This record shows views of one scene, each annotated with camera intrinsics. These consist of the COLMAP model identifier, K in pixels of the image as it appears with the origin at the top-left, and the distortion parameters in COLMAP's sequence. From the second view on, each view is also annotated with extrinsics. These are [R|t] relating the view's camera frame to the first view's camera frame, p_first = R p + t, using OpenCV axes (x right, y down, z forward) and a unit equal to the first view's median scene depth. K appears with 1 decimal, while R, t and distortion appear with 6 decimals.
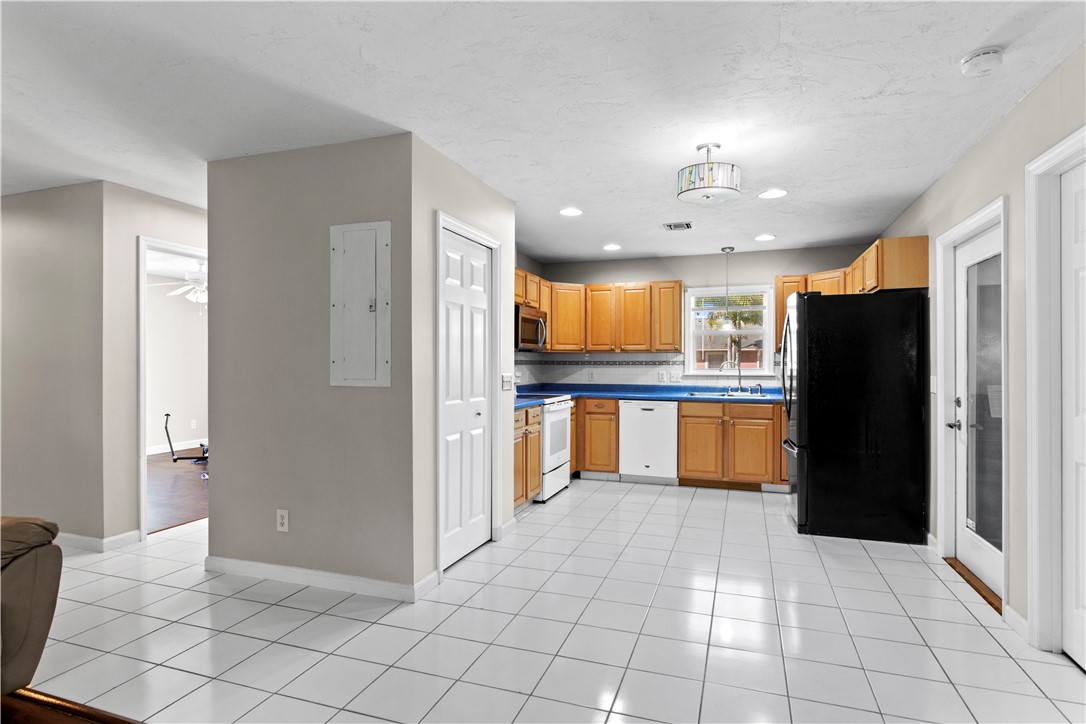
lens RADIAL K [[572.8, 0, 547.1], [0, 572.8, 362.9], [0, 0, 1]] dist [-0.001299, -0.000192]
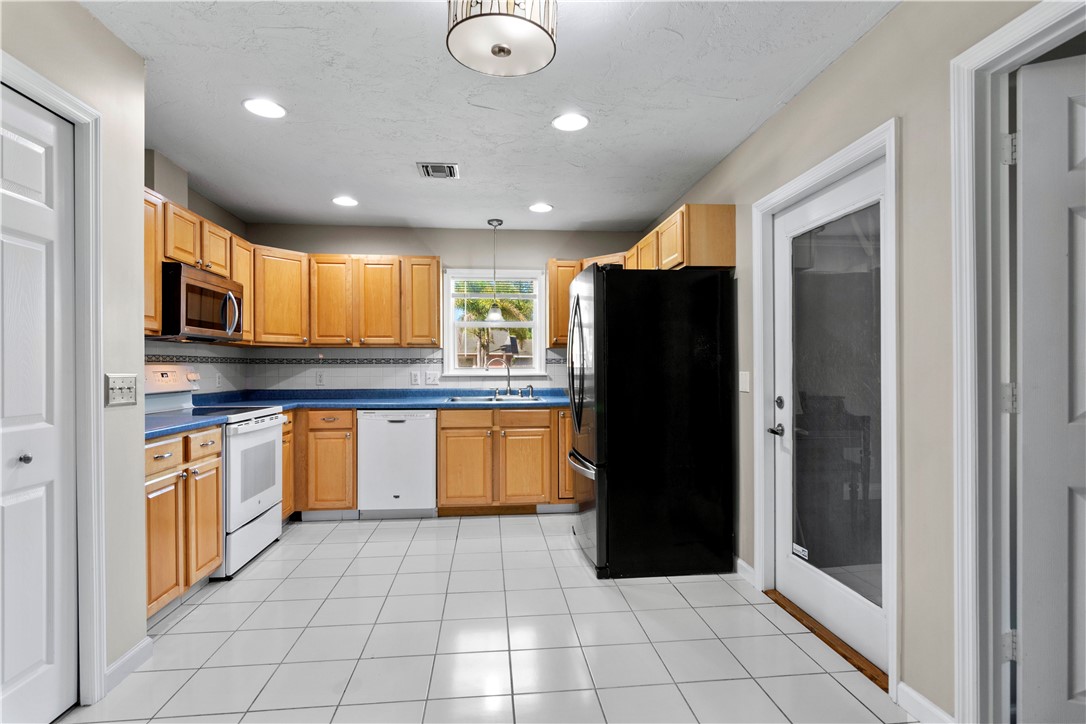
lens RADIAL K [[538.3, 0, 547.5], [0, 538.3, 370.1], [0, 0, 1]] dist [-0.002026, -0.000440]
pose [[0.903212, -0.006007, 0.429152, 0.050903], [0.004067, 0.999977, 0.005438, 0.010233], [-0.429175, -0.003166, 0.903216, 0.272259]]
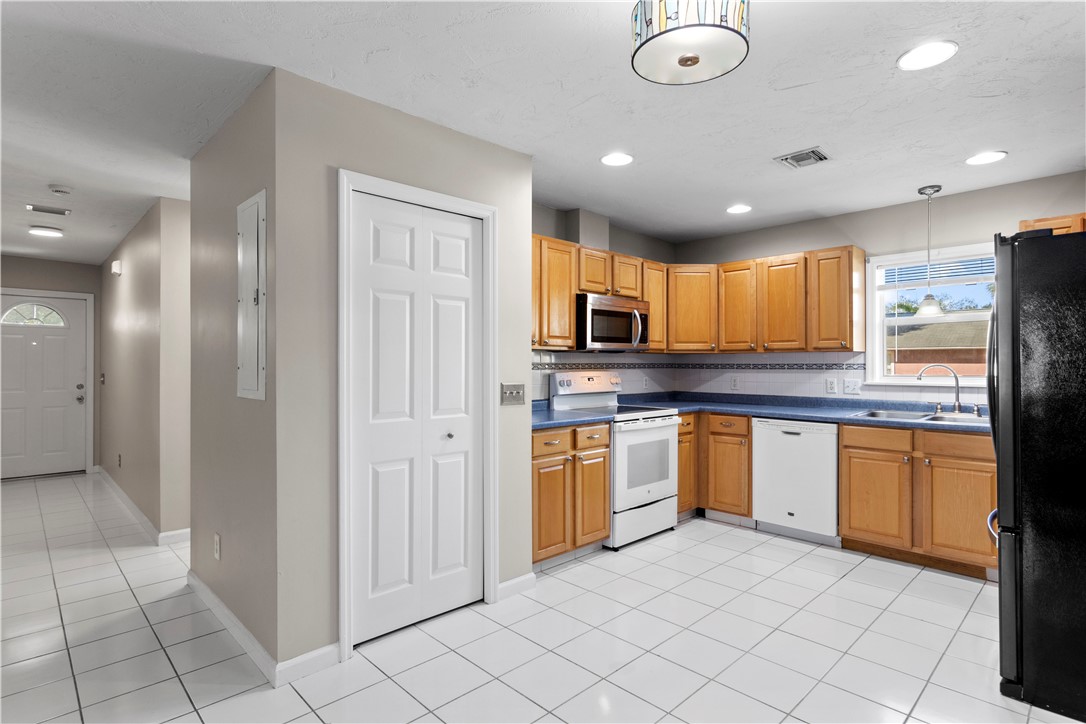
lens RADIAL K [[553.3, 0, 545.4], [0, 553.3, 362.3], [0, 0, 1]] dist [-0.003903, -0.000296]
pose [[0.894326, -0.002881, -0.447406, 0.209441], [0.001504, 0.999993, -0.003432, -0.003671], [0.447413, 0.002397, 0.894324, 0.258309]]
